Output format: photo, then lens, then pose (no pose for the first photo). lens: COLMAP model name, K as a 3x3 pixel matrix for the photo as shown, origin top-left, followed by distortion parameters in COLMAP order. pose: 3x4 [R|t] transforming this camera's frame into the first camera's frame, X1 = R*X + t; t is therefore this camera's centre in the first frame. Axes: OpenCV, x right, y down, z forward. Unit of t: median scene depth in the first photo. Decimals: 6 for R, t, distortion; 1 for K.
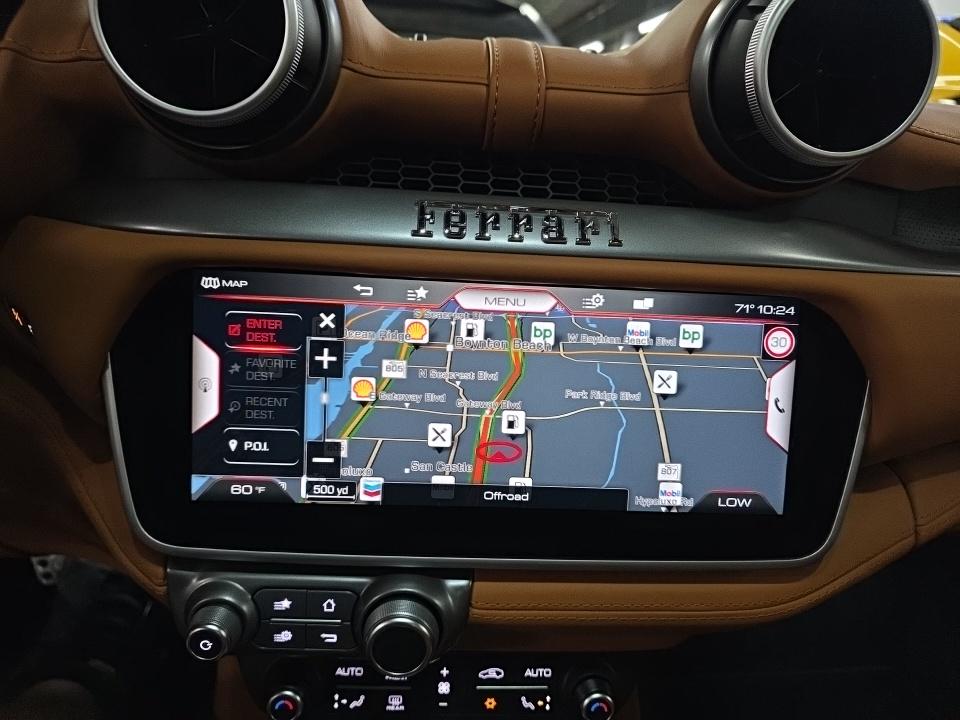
lens RADIAL K [[653.3, 0, 485.1], [0, 653.3, 362.7], [0, 0, 1]] dist [0.041130, -0.031748]
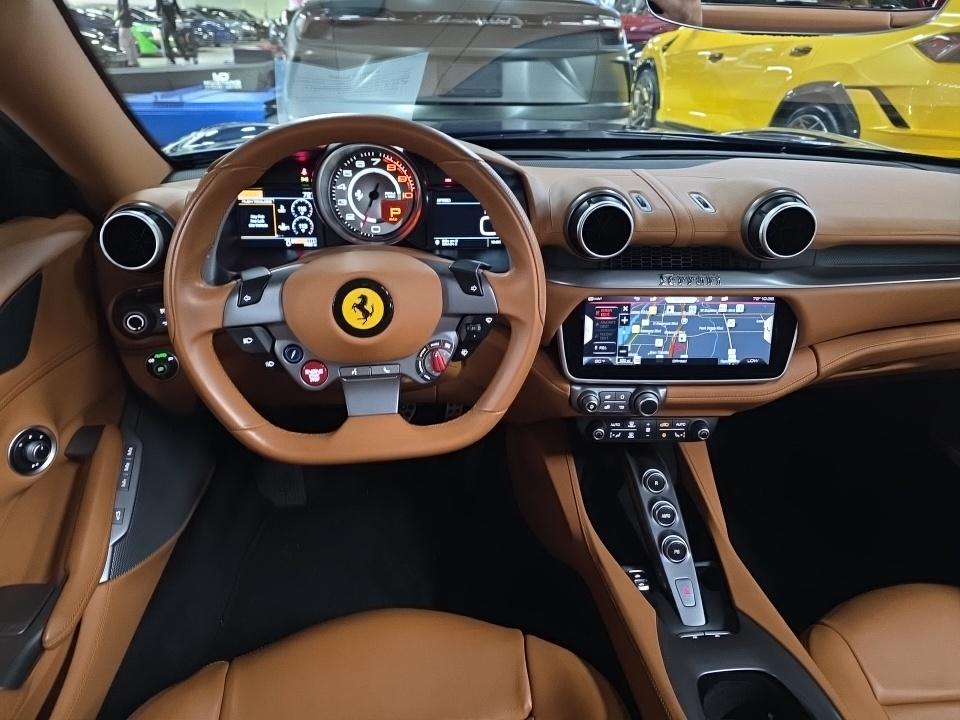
lens RADIAL K [[653.3, 0, 474.9], [0, 653.3, 355.9], [0, 0, 1]] dist [0.041130, -0.031748]
pose [[0.999069, -0.032980, -0.027802, -0.881575], [0.036265, 0.991189, 0.127392, -0.264559], [0.023356, -0.128282, 0.991463, -2.196869]]
